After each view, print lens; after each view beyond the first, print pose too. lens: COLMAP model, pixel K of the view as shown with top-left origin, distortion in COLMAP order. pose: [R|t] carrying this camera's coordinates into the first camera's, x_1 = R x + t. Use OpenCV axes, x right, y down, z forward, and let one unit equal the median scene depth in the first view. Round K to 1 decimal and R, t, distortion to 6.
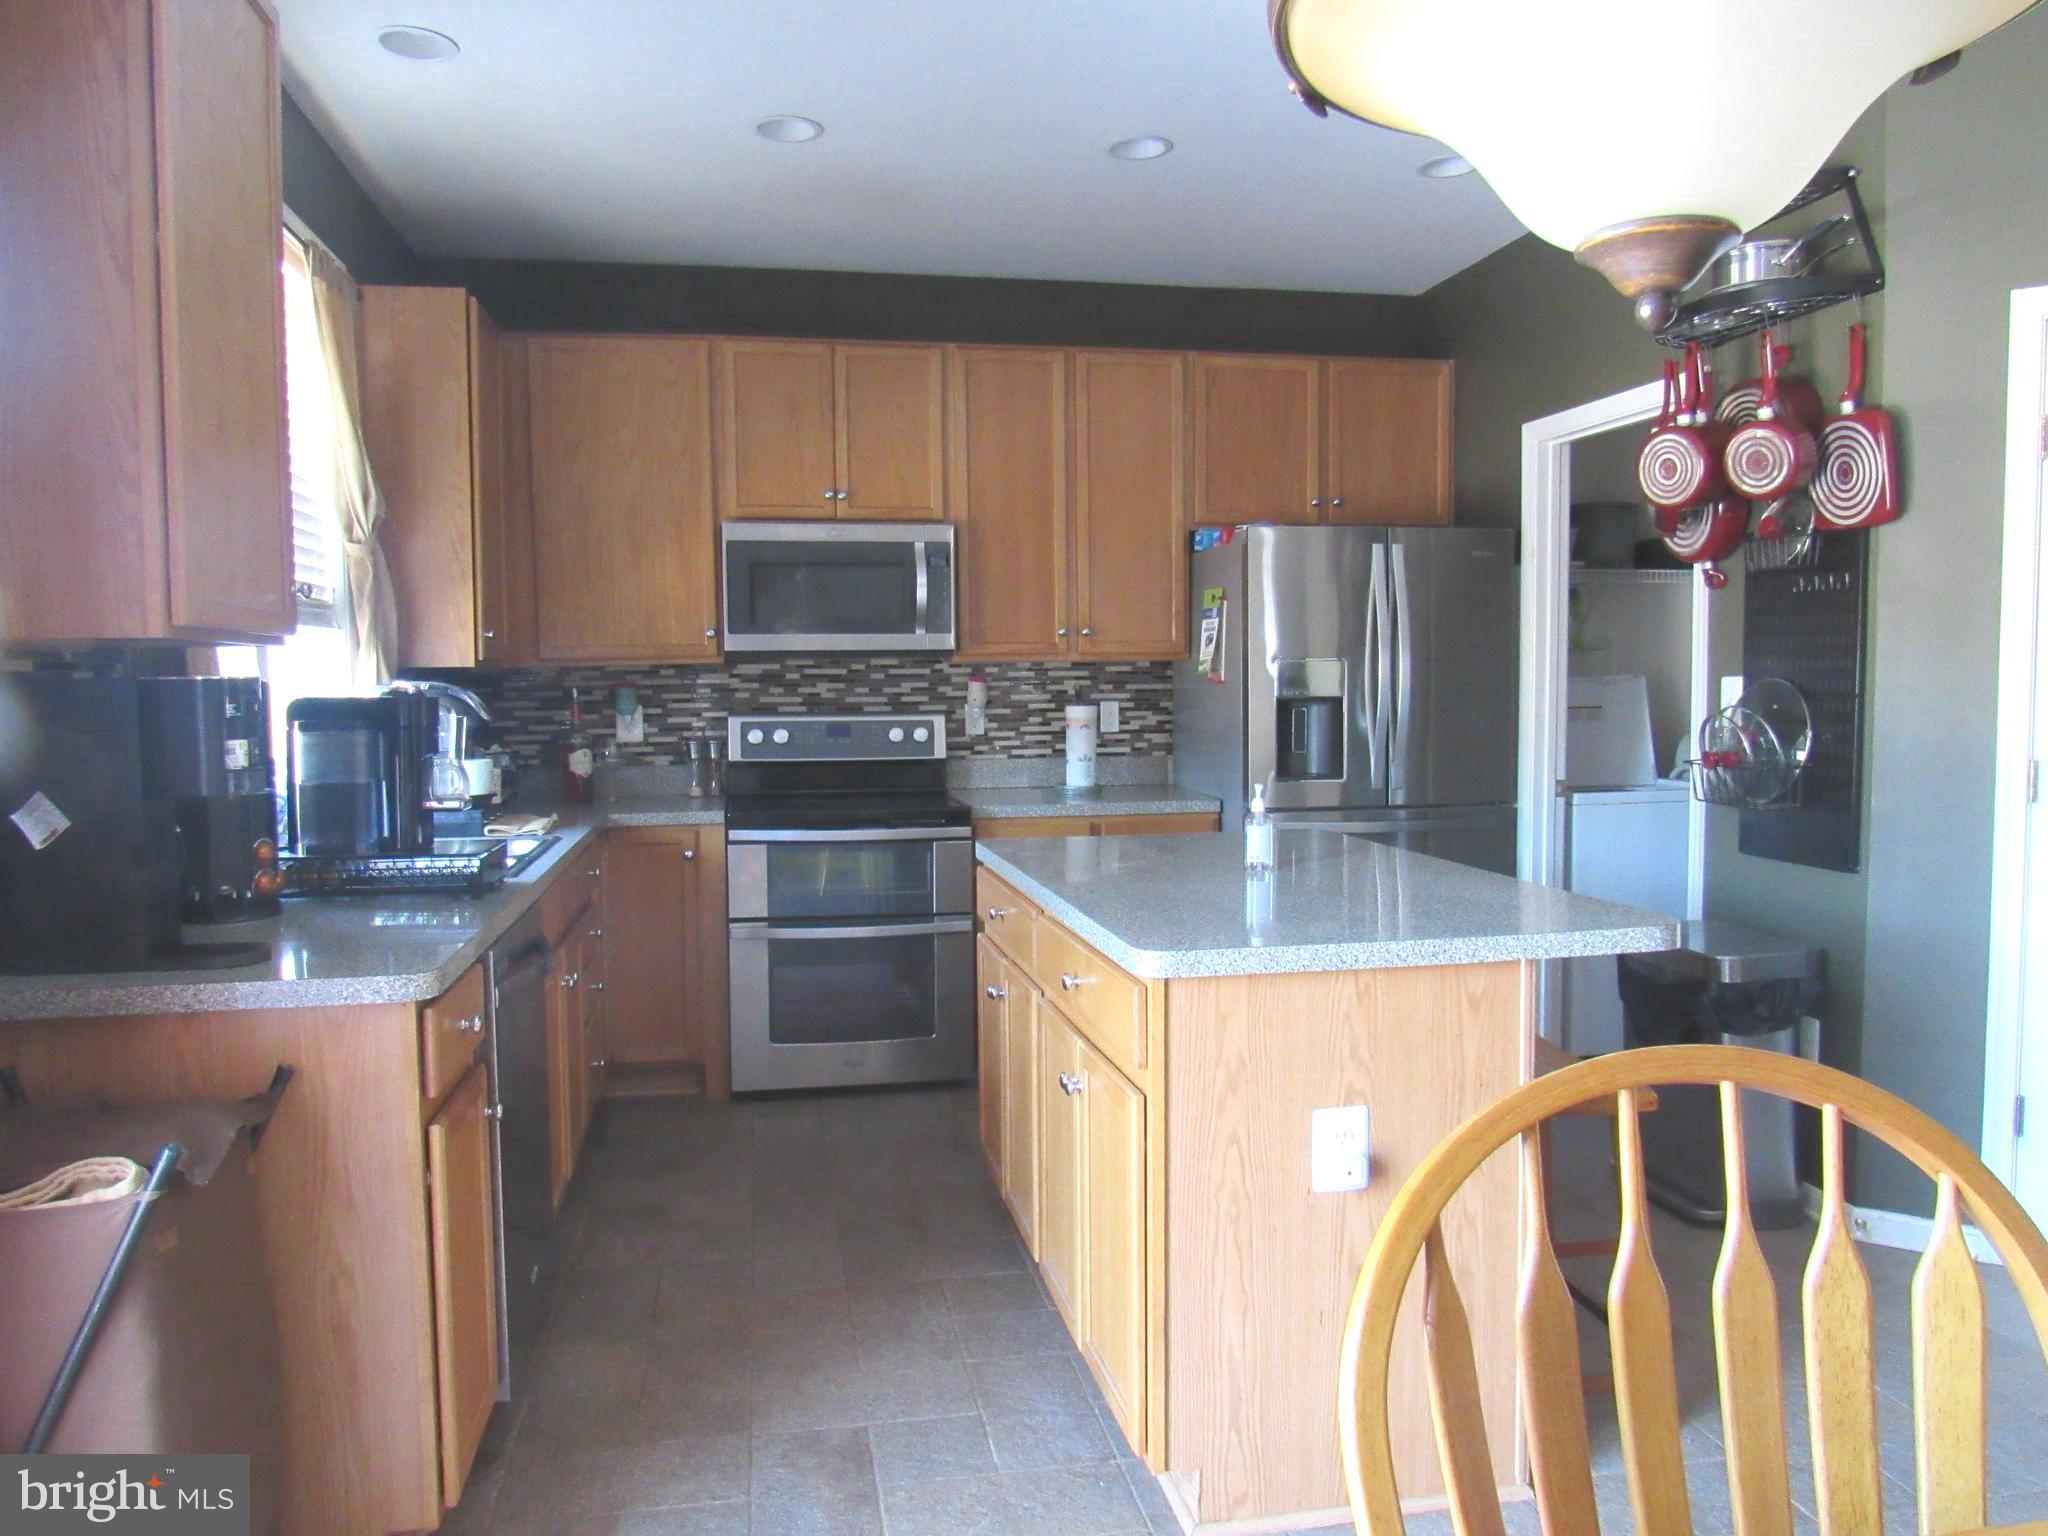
lens RADIAL K [[1469.5, 0, 1017.4], [0, 1469.5, 773.6], [0, 0, 1]] dist [-0.030769, 0.005349]
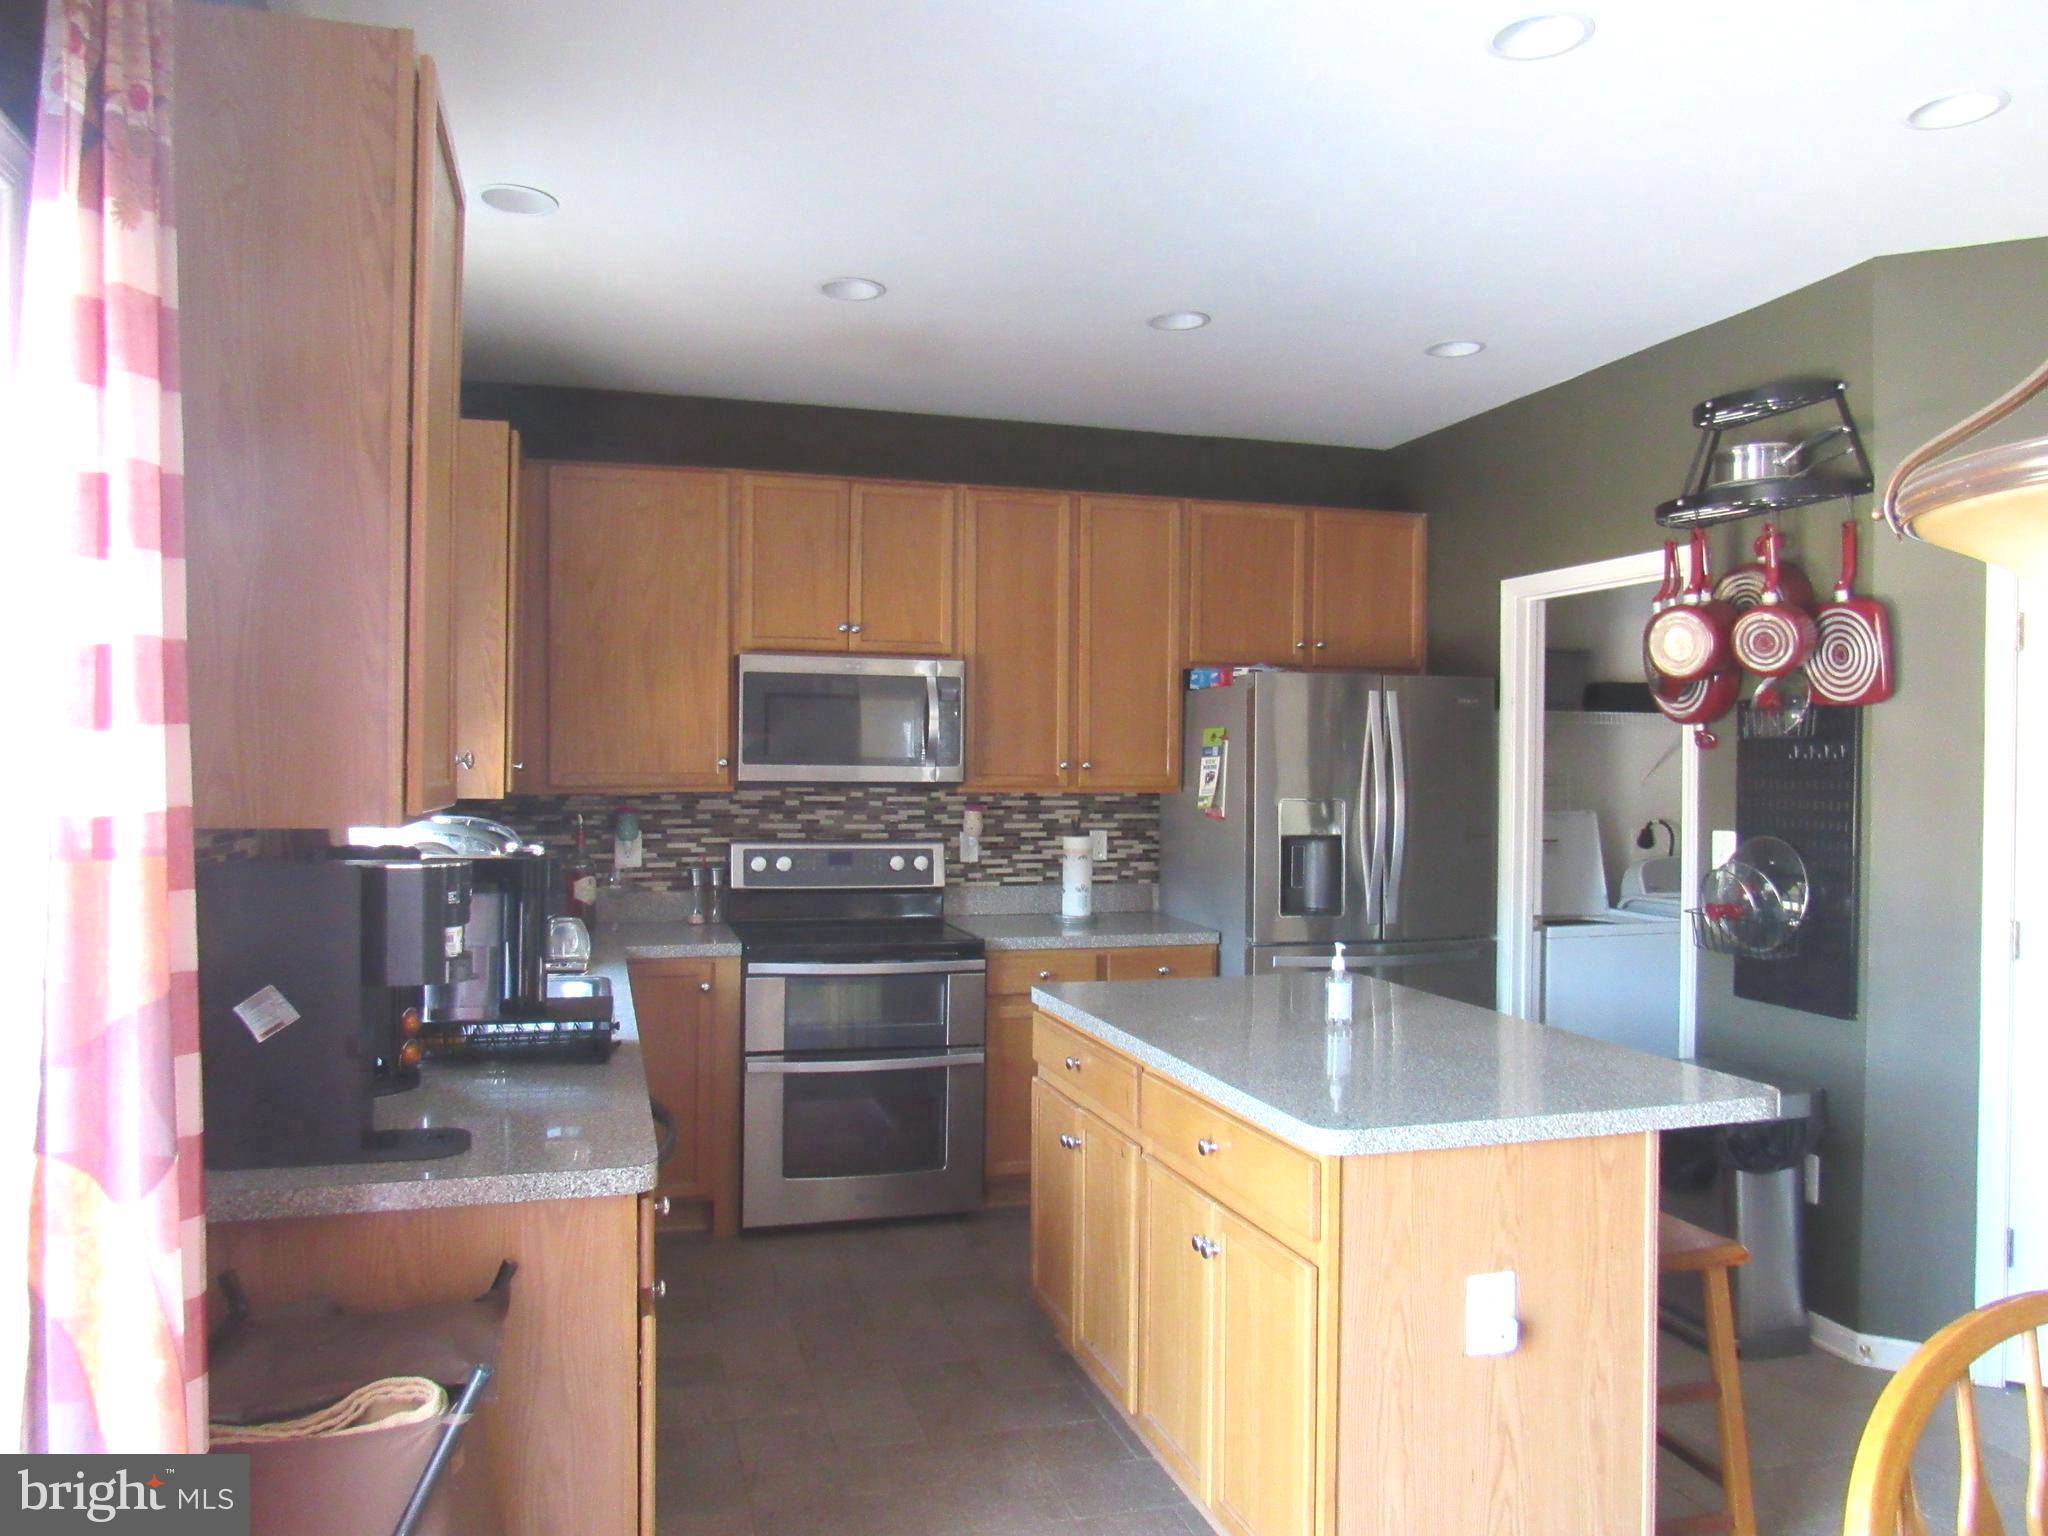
lens RADIAL K [[1469.5, 0, 1016.8], [0, 1469.5, 770.4], [0, 0, 1]] dist [-0.030769, 0.005349]
pose [[0.994836, 0.017575, 0.099962, -0.124141], [-0.011551, 0.998100, -0.060528, -0.035948], [-0.100835, 0.059061, 0.993149, -0.018819]]
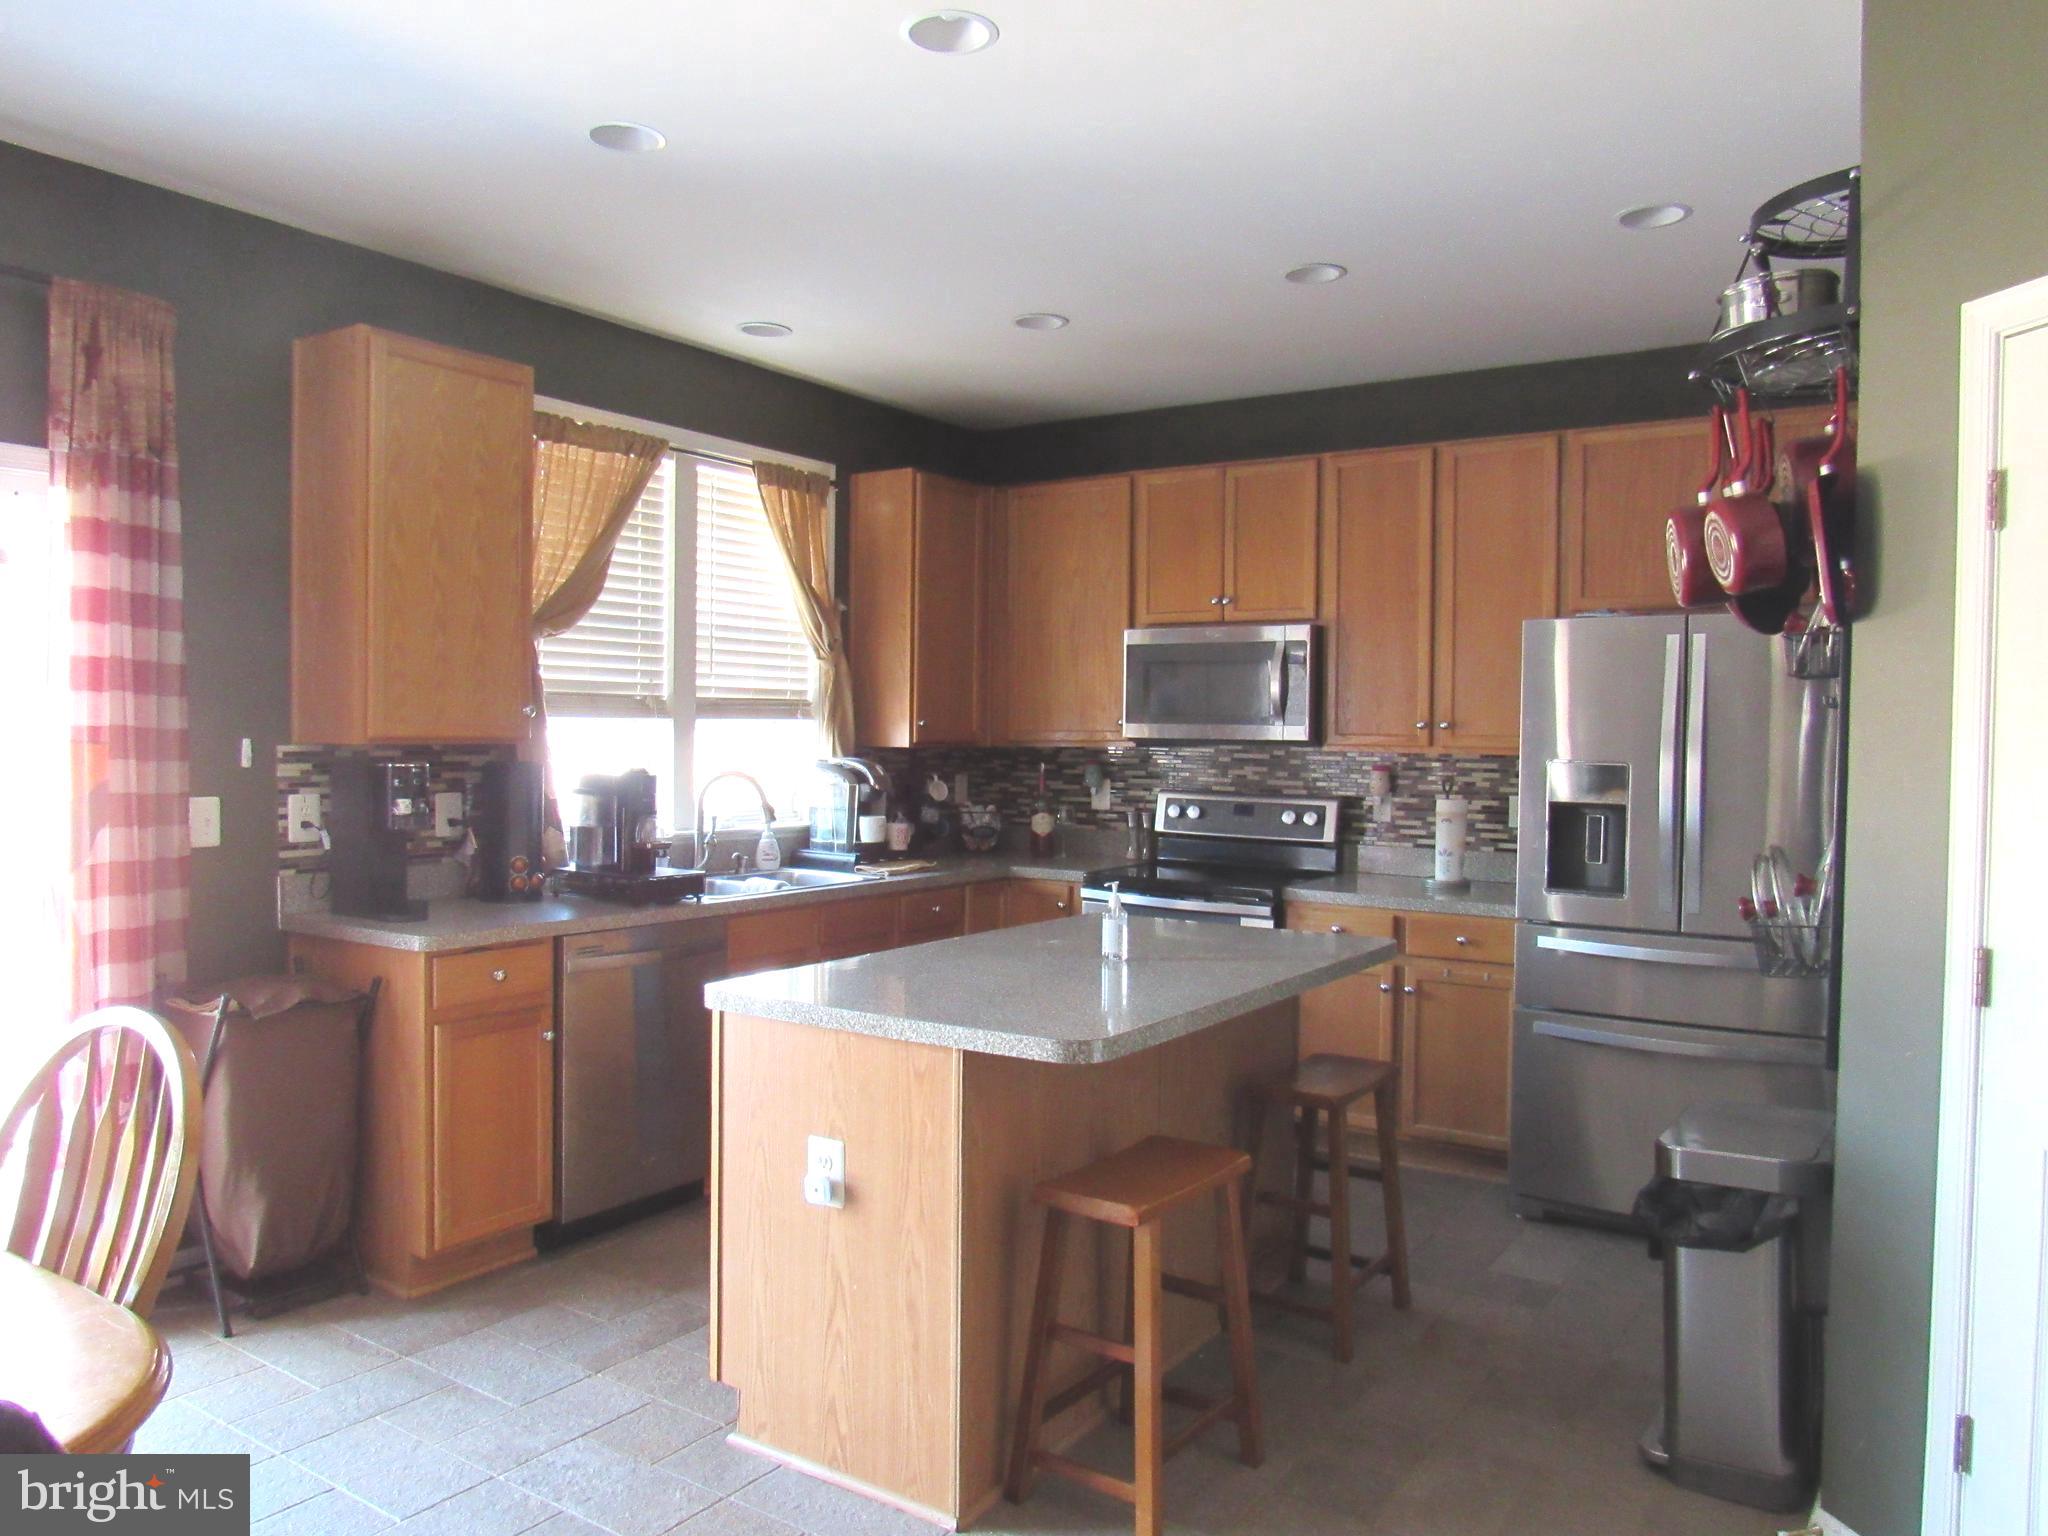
lens RADIAL K [[1469.5, 0, 1013.6], [0, 1469.5, 771.4], [0, 0, 1]] dist [-0.030769, 0.005349]
pose [[0.709985, 0.038494, -0.703164, 0.639469], [-0.064449, 0.997866, -0.010448, -0.043015], [0.701262, 0.052736, 0.710951, 0.111209]]
